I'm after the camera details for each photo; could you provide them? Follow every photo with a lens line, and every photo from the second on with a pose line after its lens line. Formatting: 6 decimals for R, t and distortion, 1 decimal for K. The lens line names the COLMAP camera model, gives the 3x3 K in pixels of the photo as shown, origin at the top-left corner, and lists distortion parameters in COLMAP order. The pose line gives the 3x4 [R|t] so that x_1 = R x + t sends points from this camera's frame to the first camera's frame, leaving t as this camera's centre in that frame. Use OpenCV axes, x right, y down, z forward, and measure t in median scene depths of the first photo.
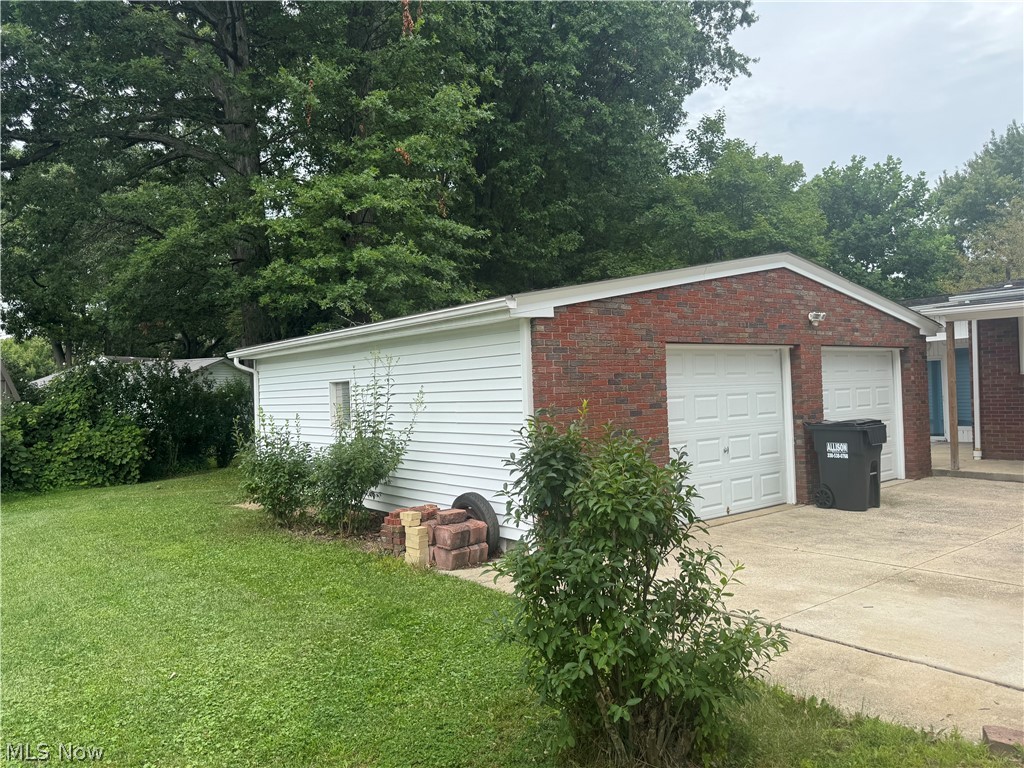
lens RADIAL K [[735.5, 0, 511.4], [0, 735.5, 401.9], [0, 0, 1]] dist [0.001773, 0.000380]
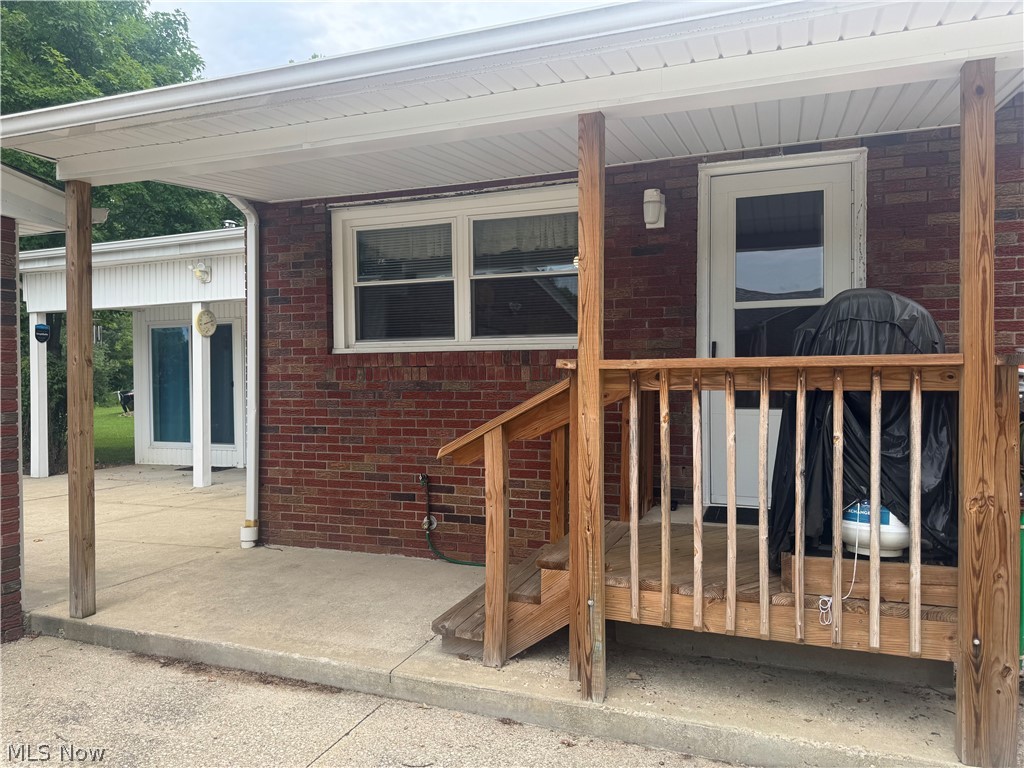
lens RADIAL K [[735.5, 0, 511.4], [0, 735.5, 401.9], [0, 0, 1]] dist [0.001773, 0.000380]
pose [[0.858142, 0.016341, 0.513152, 0.603136], [-0.024533, 0.999657, 0.009193, -0.016301], [-0.512826, -0.020478, 0.858249, 0.612722]]
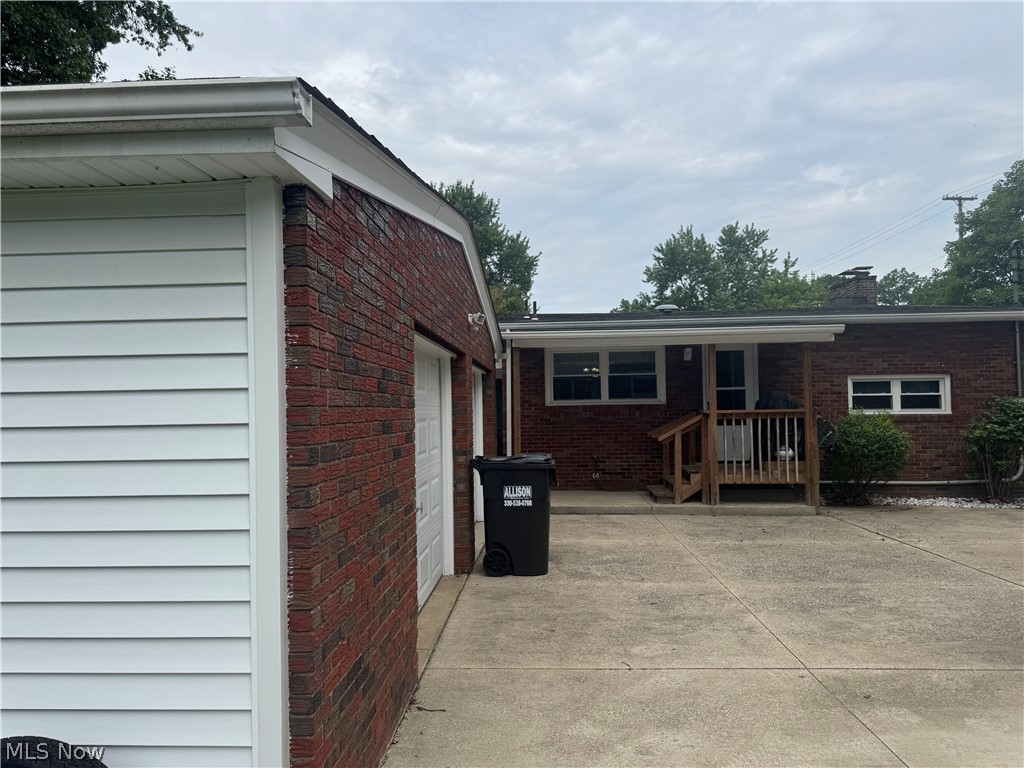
lens RADIAL K [[721.1, 0, 512.0], [0, 721.1, 384.0], [0, 0, 1]] dist [0.101568, -0.140029]
pose [[0.661801, 0.054168, 0.747720, -0.097750], [-0.003295, 0.997587, -0.069353, 0.001913], [-0.749672, 0.043434, 0.660382, 0.402163]]
